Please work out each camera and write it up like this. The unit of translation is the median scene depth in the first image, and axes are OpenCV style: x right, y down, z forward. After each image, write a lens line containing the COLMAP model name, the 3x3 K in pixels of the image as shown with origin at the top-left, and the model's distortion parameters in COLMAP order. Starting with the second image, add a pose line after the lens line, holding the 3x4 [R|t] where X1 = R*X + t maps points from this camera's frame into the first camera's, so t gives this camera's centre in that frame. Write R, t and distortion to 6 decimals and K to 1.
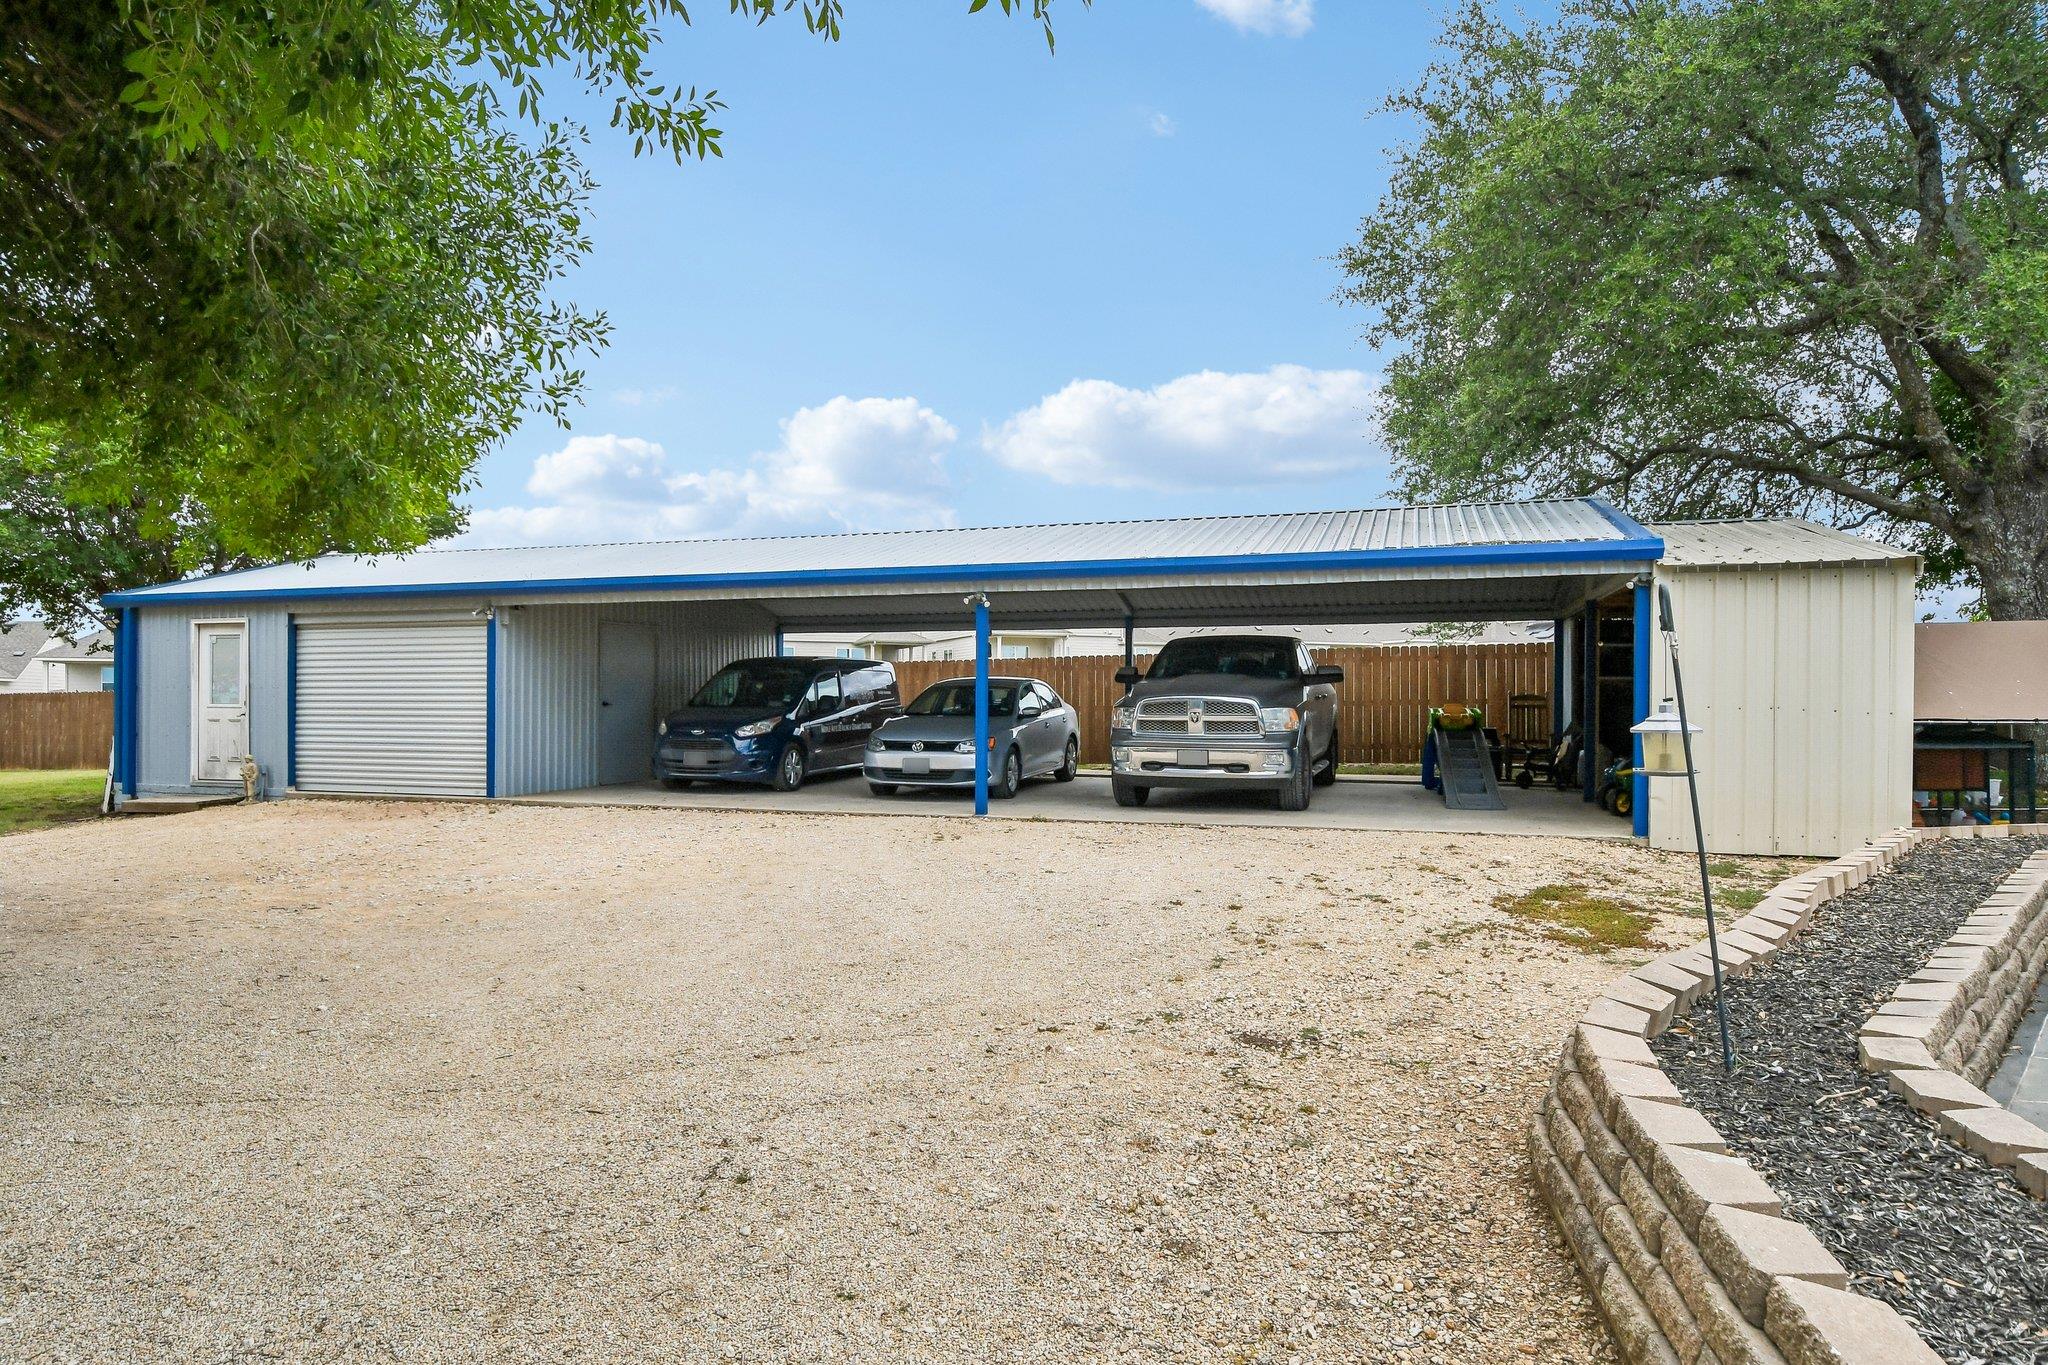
lens RADIAL K [[1240.3, 0, 1026.5], [0, 1240.3, 702.0], [0, 0, 1]] dist [-0.006216, -0.001011]
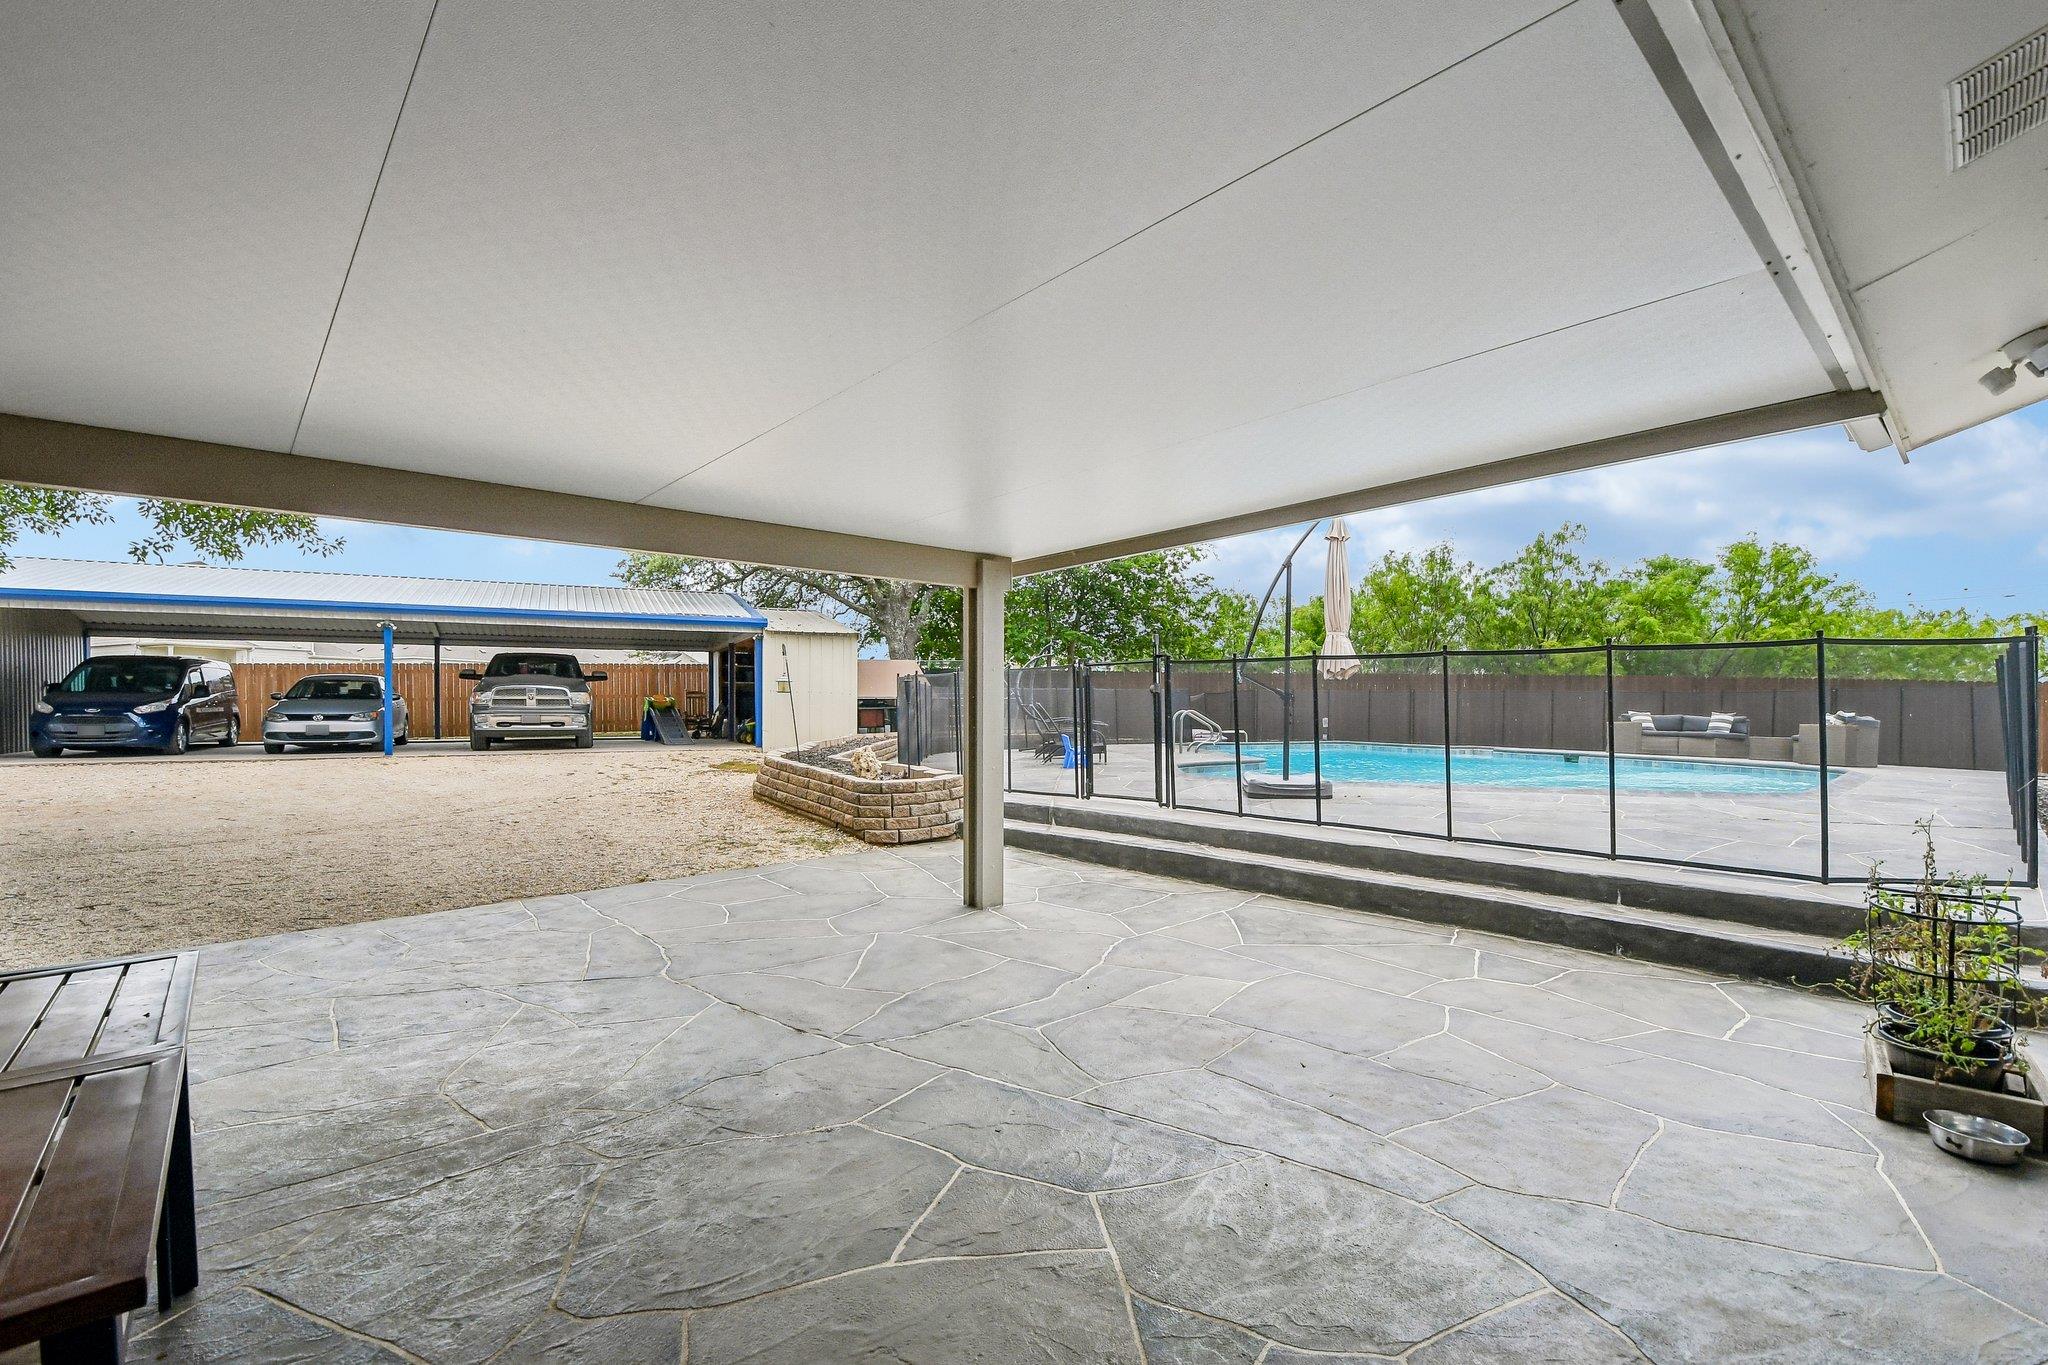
lens RADIAL K [[895.9, 0, 1027.2], [0, 895.9, 697.4], [0, 0, 1]] dist [-0.016549, -0.000389]
pose [[0.706150, 0.006634, 0.708031, -0.237820], [0.003501, 0.999911, -0.012861, 0.027677], [-0.708053, 0.011560, 0.706064, -0.378663]]
